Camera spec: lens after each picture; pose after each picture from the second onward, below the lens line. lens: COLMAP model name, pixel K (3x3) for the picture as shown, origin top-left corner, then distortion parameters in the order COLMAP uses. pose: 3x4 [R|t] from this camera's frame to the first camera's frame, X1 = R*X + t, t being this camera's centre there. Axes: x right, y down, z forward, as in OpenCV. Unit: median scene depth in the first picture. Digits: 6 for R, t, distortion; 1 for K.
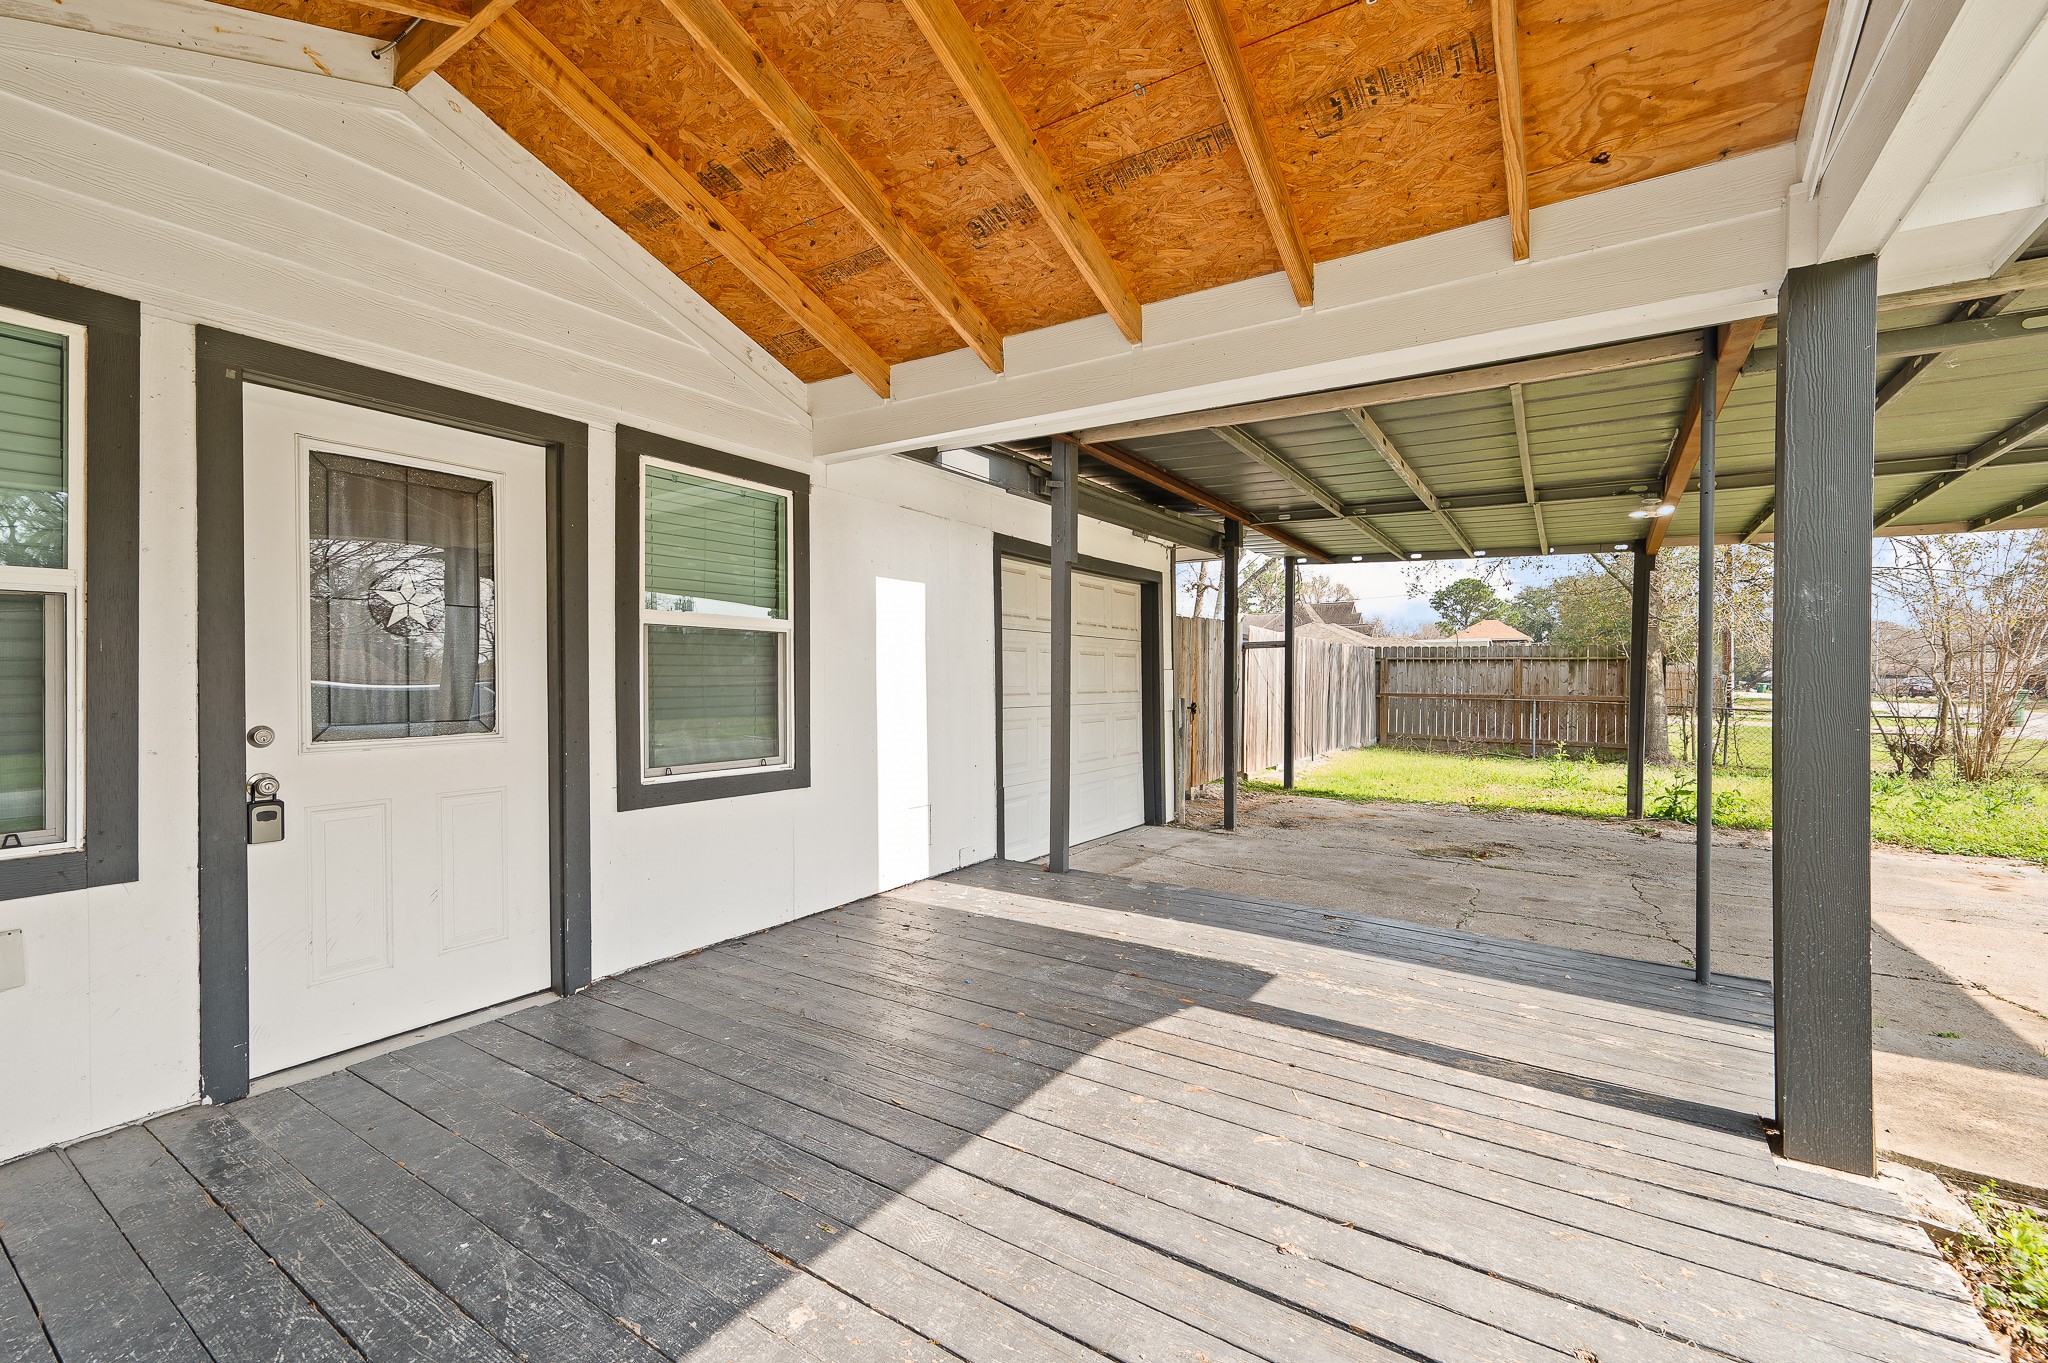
lens RADIAL K [[825.4, 0, 1025.5], [0, 825.4, 684.5], [0, 0, 1]] dist [0.002404, 0.000236]
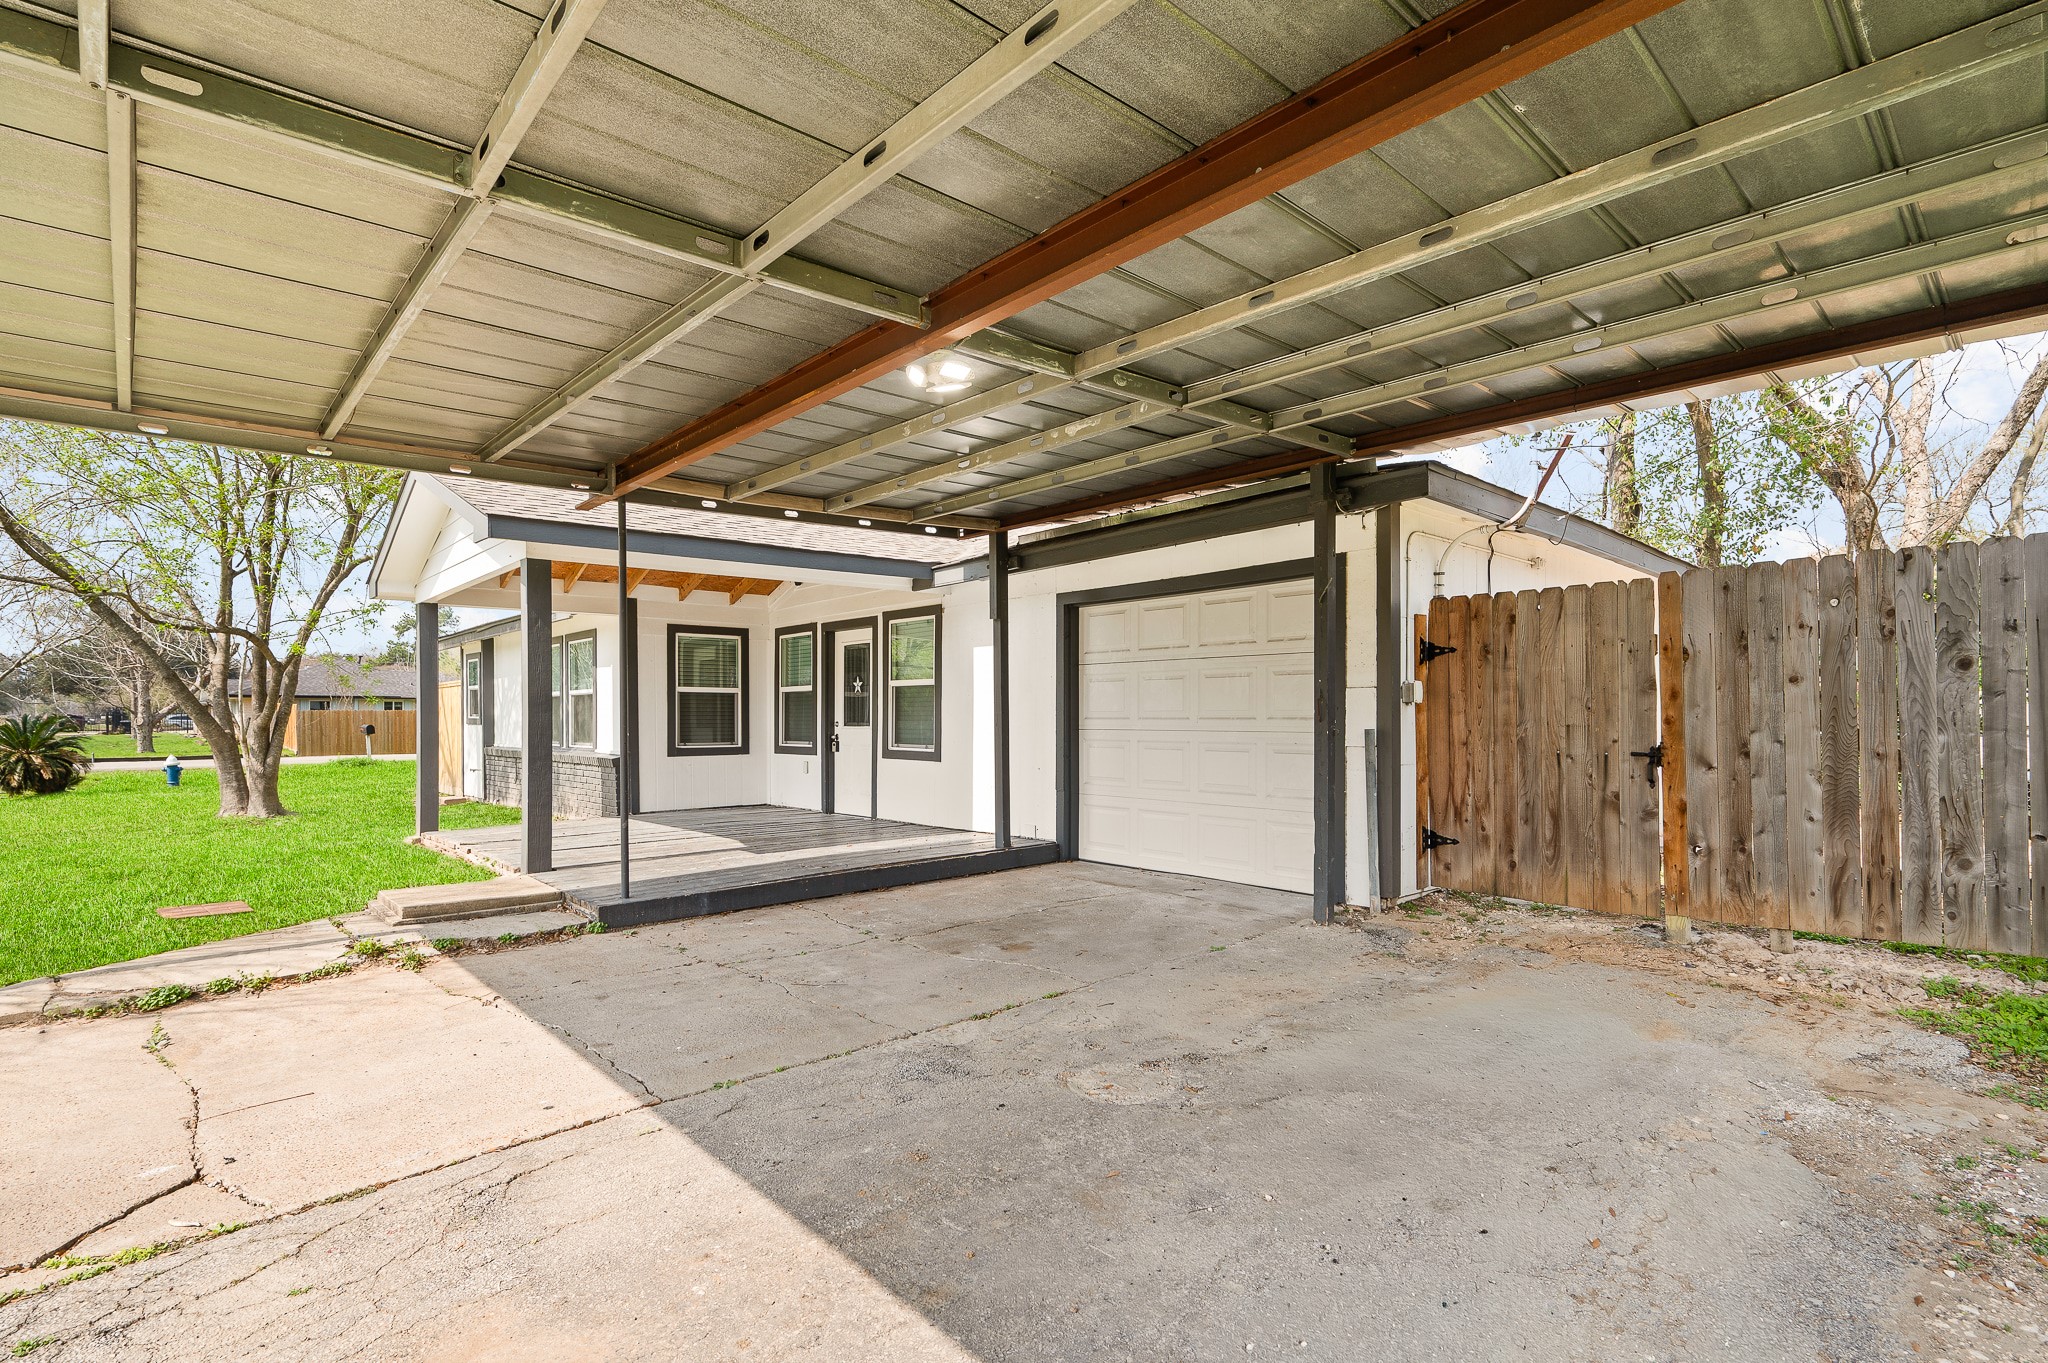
lens RADIAL K [[969.3, 0, 1024.1], [0, 969.3, 718.2], [0, 0, 1]] dist [0.000487, 0.000029]
pose [[-0.225810, -0.001541, -0.974170, 2.475160], [-0.008454, 0.999964, 0.000378, 0.021618], [0.974135, 0.008321, -0.225814, 2.183668]]
